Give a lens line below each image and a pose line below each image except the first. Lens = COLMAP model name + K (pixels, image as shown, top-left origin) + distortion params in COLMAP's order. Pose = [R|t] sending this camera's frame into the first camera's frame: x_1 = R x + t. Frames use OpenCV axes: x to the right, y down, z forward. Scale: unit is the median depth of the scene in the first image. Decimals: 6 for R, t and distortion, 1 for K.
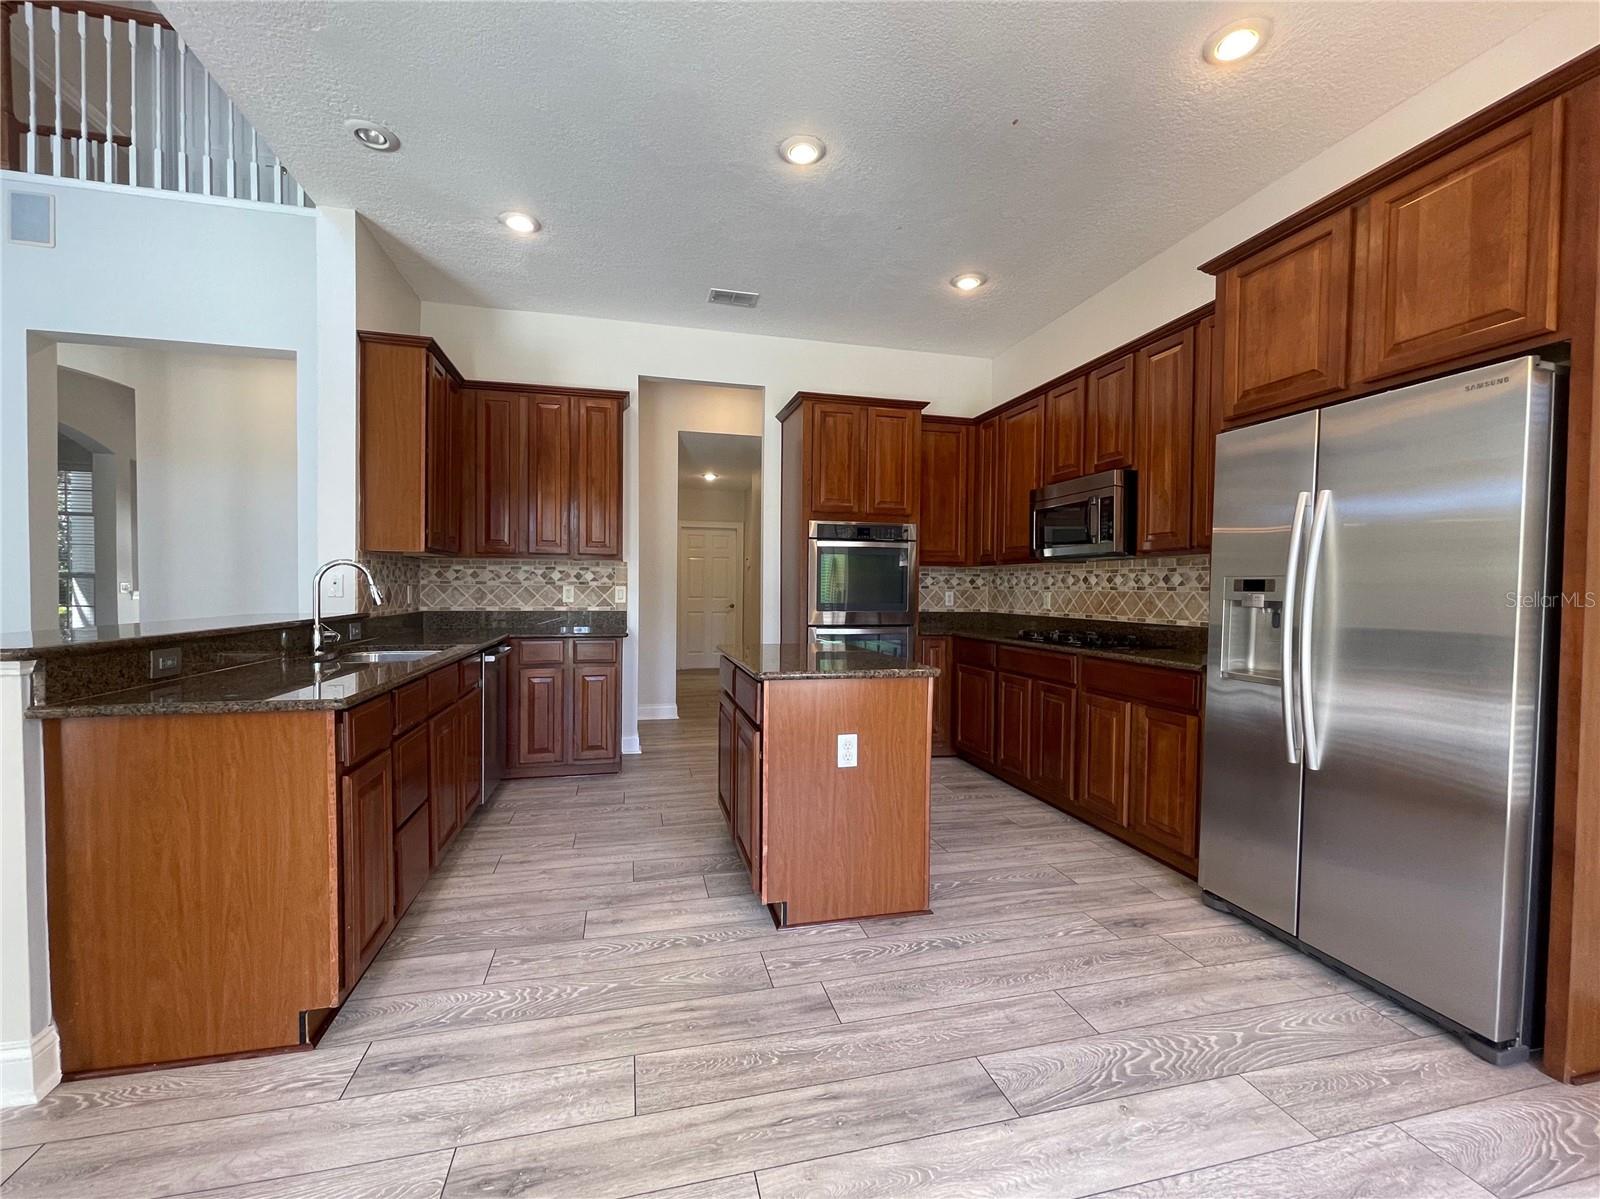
lens RADIAL K [[682.6, 0, 798.4], [0, 682.6, 603.9], [0, 0, 1]] dist [0.000954, 0.000393]
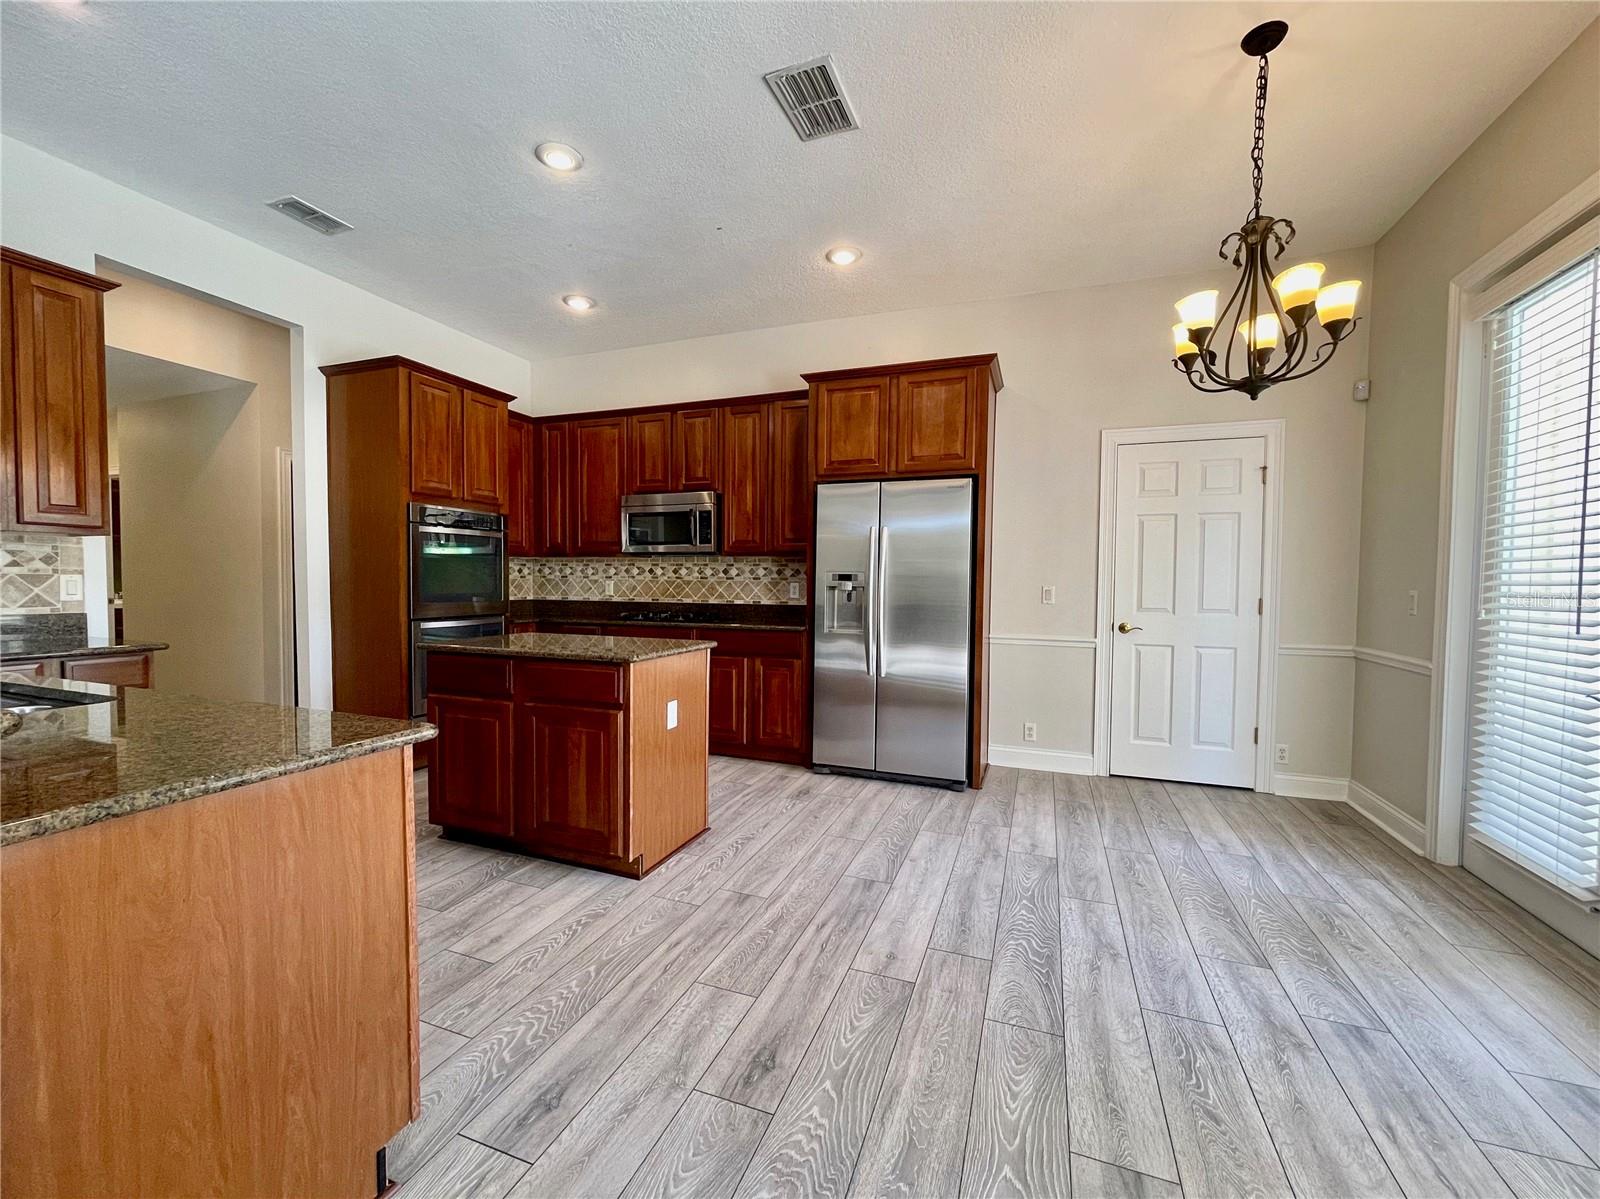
lens RADIAL K [[656.1, 0, 800.7], [0, 656.1, 602.6], [0, 0, 1]] dist [0.000940, 0.000272]
pose [[0.567662, -0.032194, 0.822632, -0.679927], [0.015272, 0.999475, 0.028575, -0.011597], [-0.823120, -0.003658, 0.567856, 0.139189]]
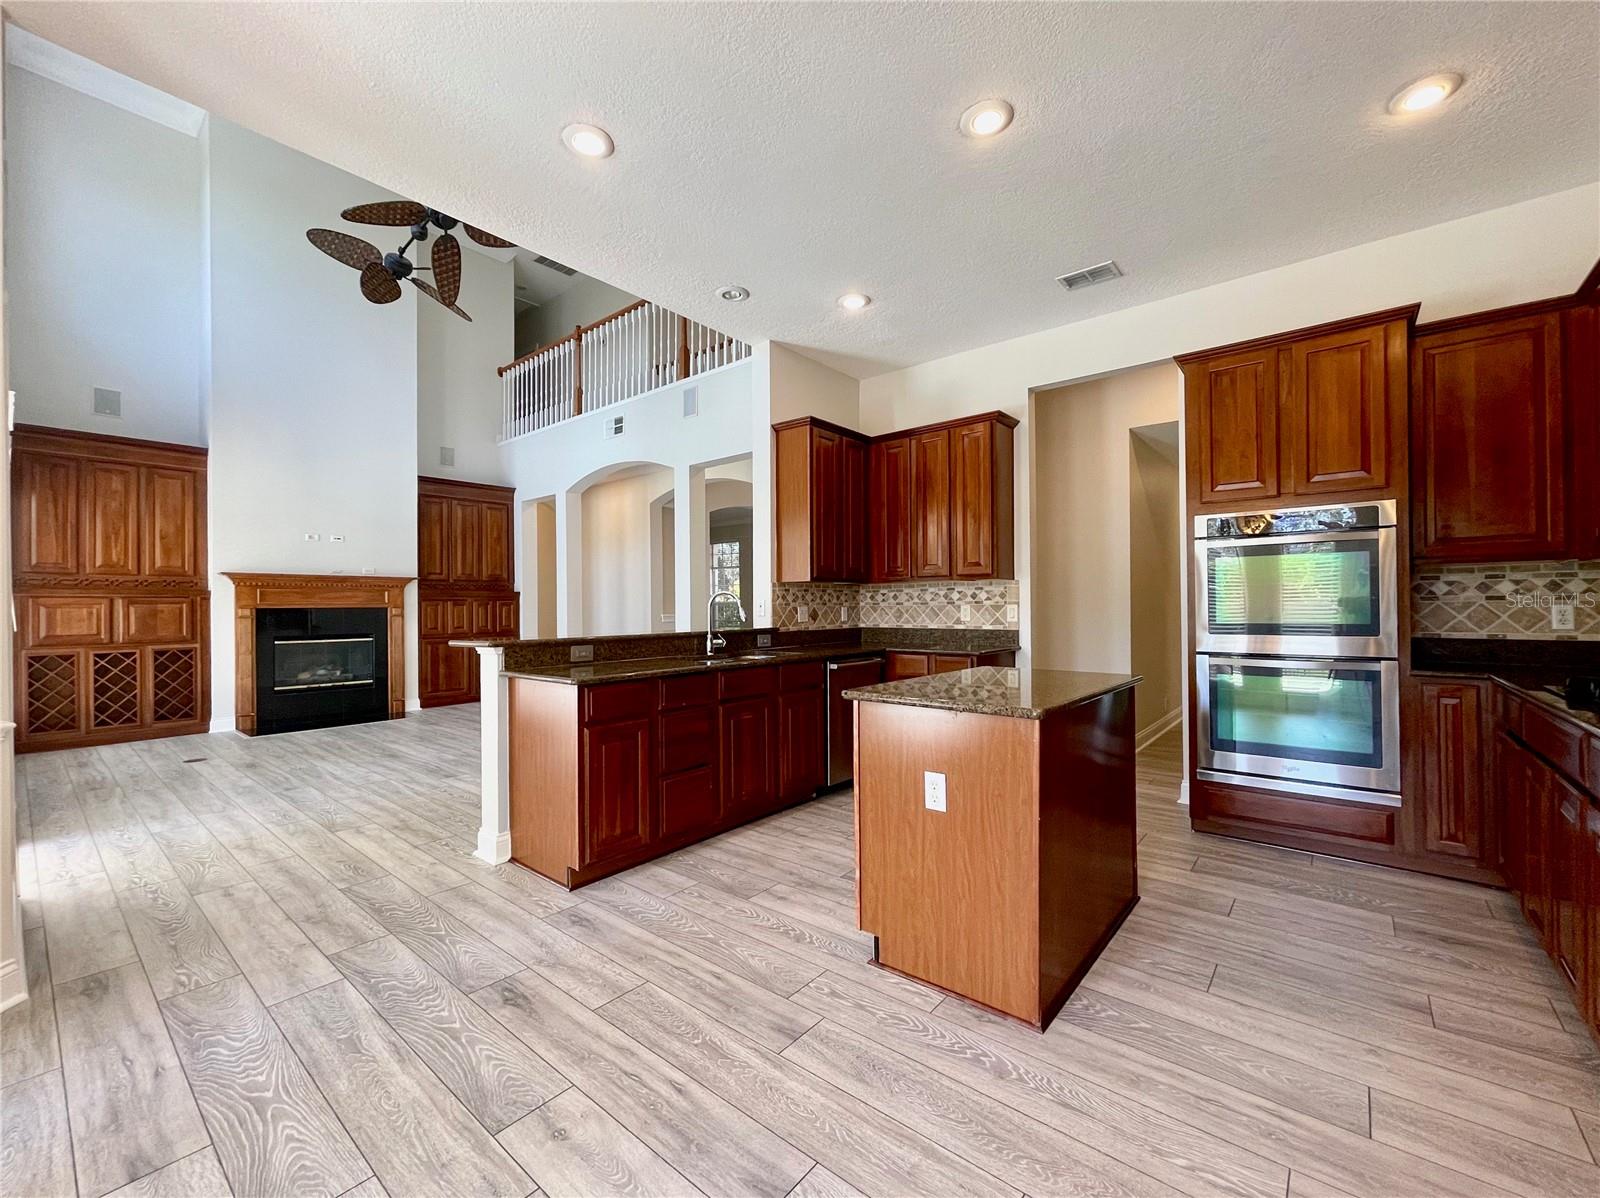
lens RADIAL K [[668.2, 0, 794.4], [0, 668.2, 603.0], [0, 0, 1]] dist [0.000603, 0.000416]
pose [[0.586083, -0.017971, -0.810052, 0.604749], [-0.005260, 0.999649, -0.025983, -0.002691], [0.810234, 0.019489, 0.585783, 0.315219]]
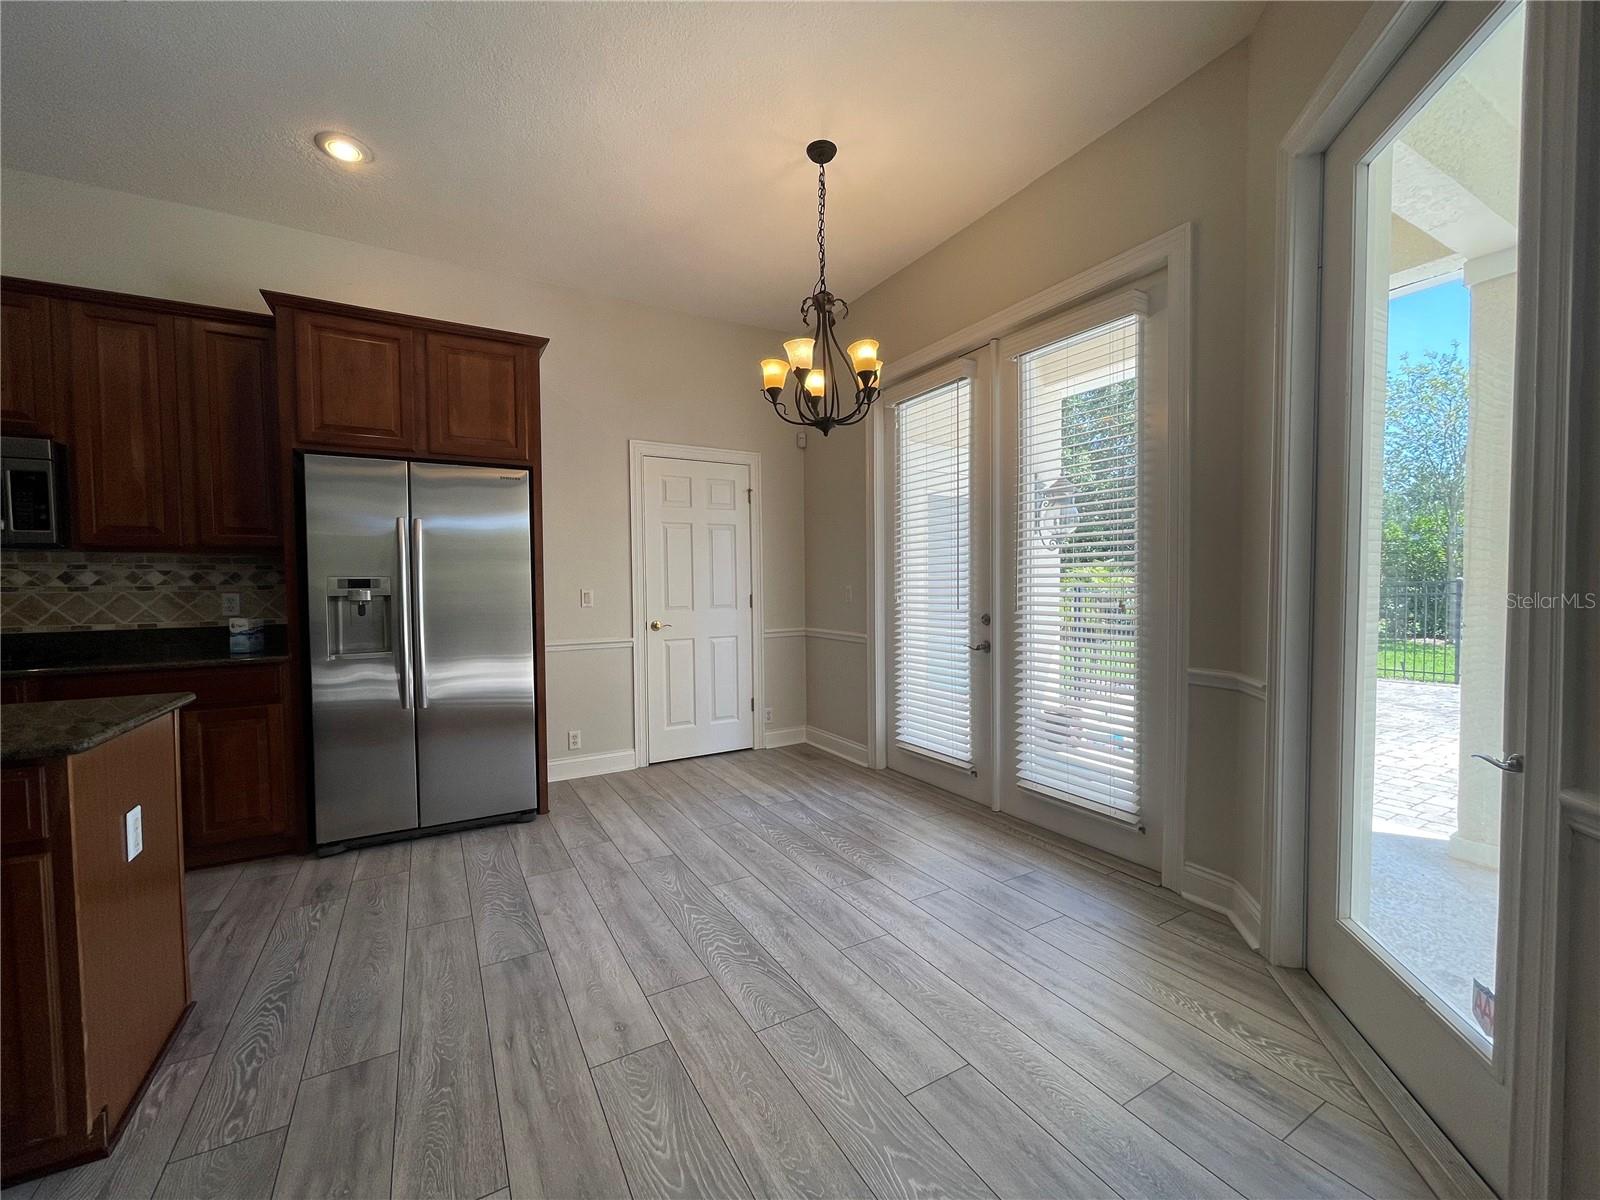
lens RADIAL K [[643.0, 0, 794.0], [0, 643.0, 602.8], [0, 0, 1]] dist [0.000496, 0.000083]
pose [[-0.267722, -0.036691, 0.962797, -0.645026], [0.031064, 0.998426, 0.046686, -0.020091], [-0.962995, 0.042407, -0.266161, 0.482029]]
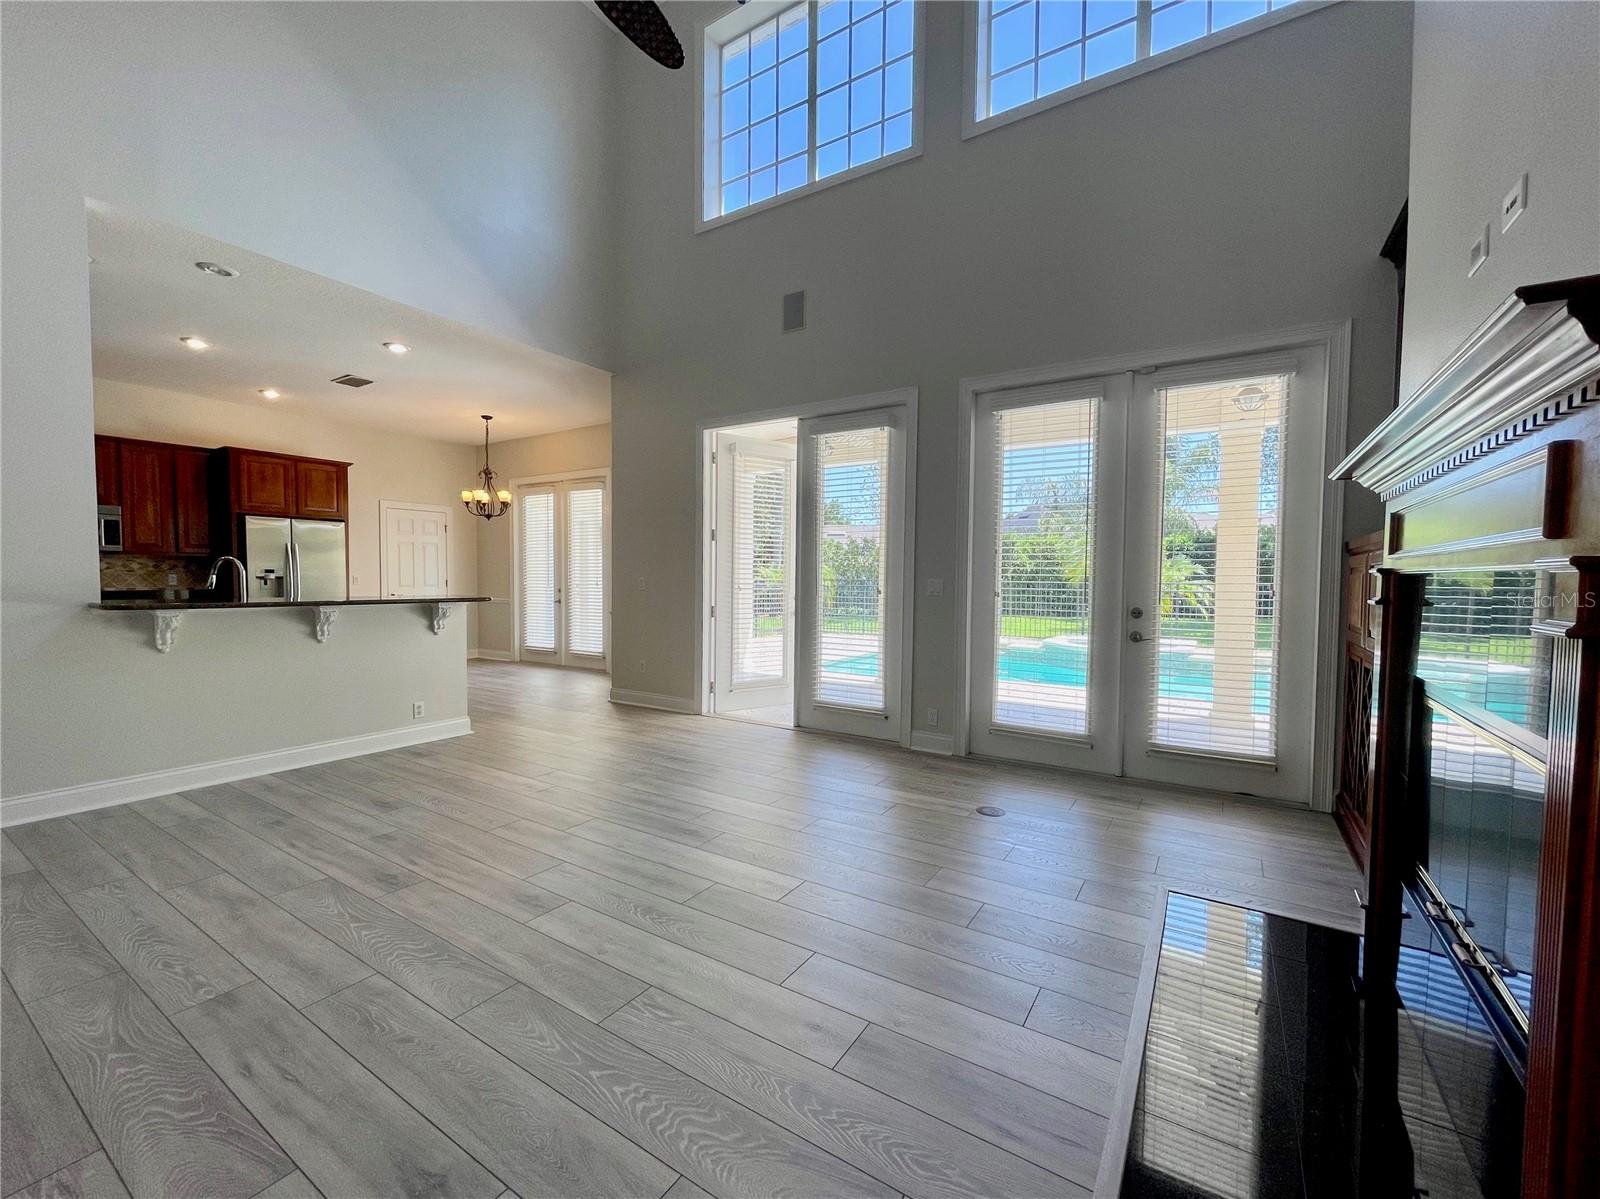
lens RADIAL K [[656.1, 0, 800.7], [0, 656.1, 602.6], [0, 0, 1]] dist [0.000940, 0.000272]
pose [[-0.685174, -0.041494, 0.727197, -2.741778], [0.003324, 0.998188, 0.060088, -0.048944], [-0.728372, 0.043588, -0.683794, 1.146713]]
